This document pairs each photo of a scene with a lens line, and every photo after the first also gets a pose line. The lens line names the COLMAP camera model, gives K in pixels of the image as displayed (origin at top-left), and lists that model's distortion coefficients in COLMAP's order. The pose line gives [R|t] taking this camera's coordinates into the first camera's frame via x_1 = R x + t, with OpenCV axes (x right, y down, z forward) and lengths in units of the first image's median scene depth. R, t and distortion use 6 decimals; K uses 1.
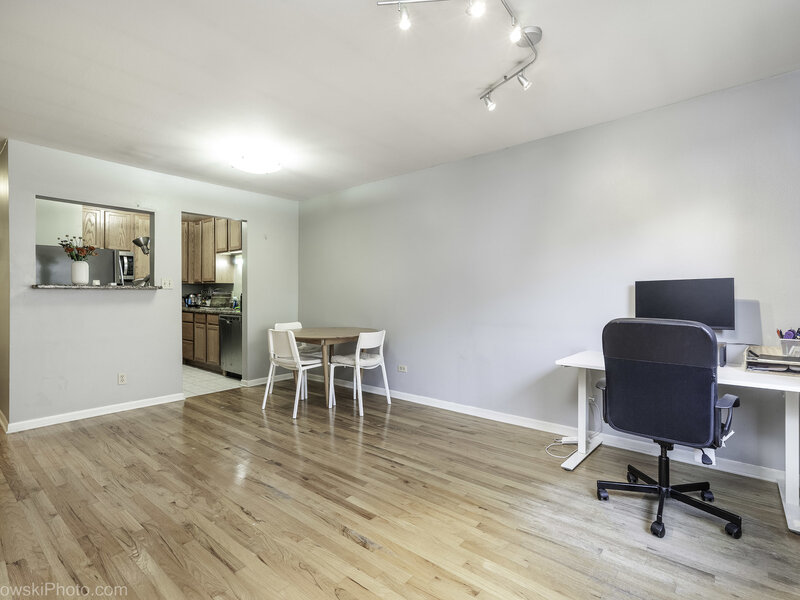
lens RADIAL K [[405.7, 0, 401.9], [0, 405.7, 296.1], [0, 0, 1]] dist [-0.002855, 0.000185]
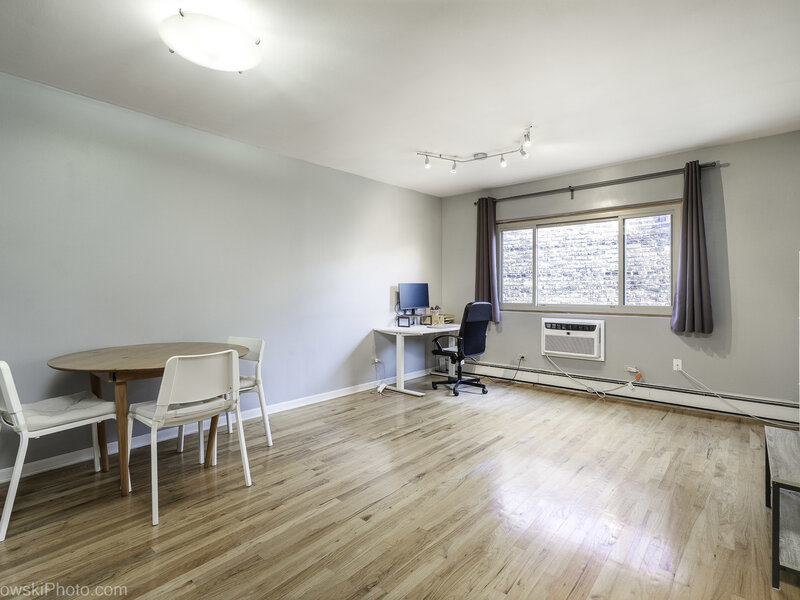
lens RADIAL K [[405.7, 0, 401.9], [0, 405.7, 296.1], [0, 0, 1]] dist [-0.002855, 0.000185]
pose [[0.014211, -0.013405, 0.999809, -1.087477], [0.001531, 0.999909, 0.013384, -0.004080], [-0.999898, 0.001340, 0.014231, 0.917522]]
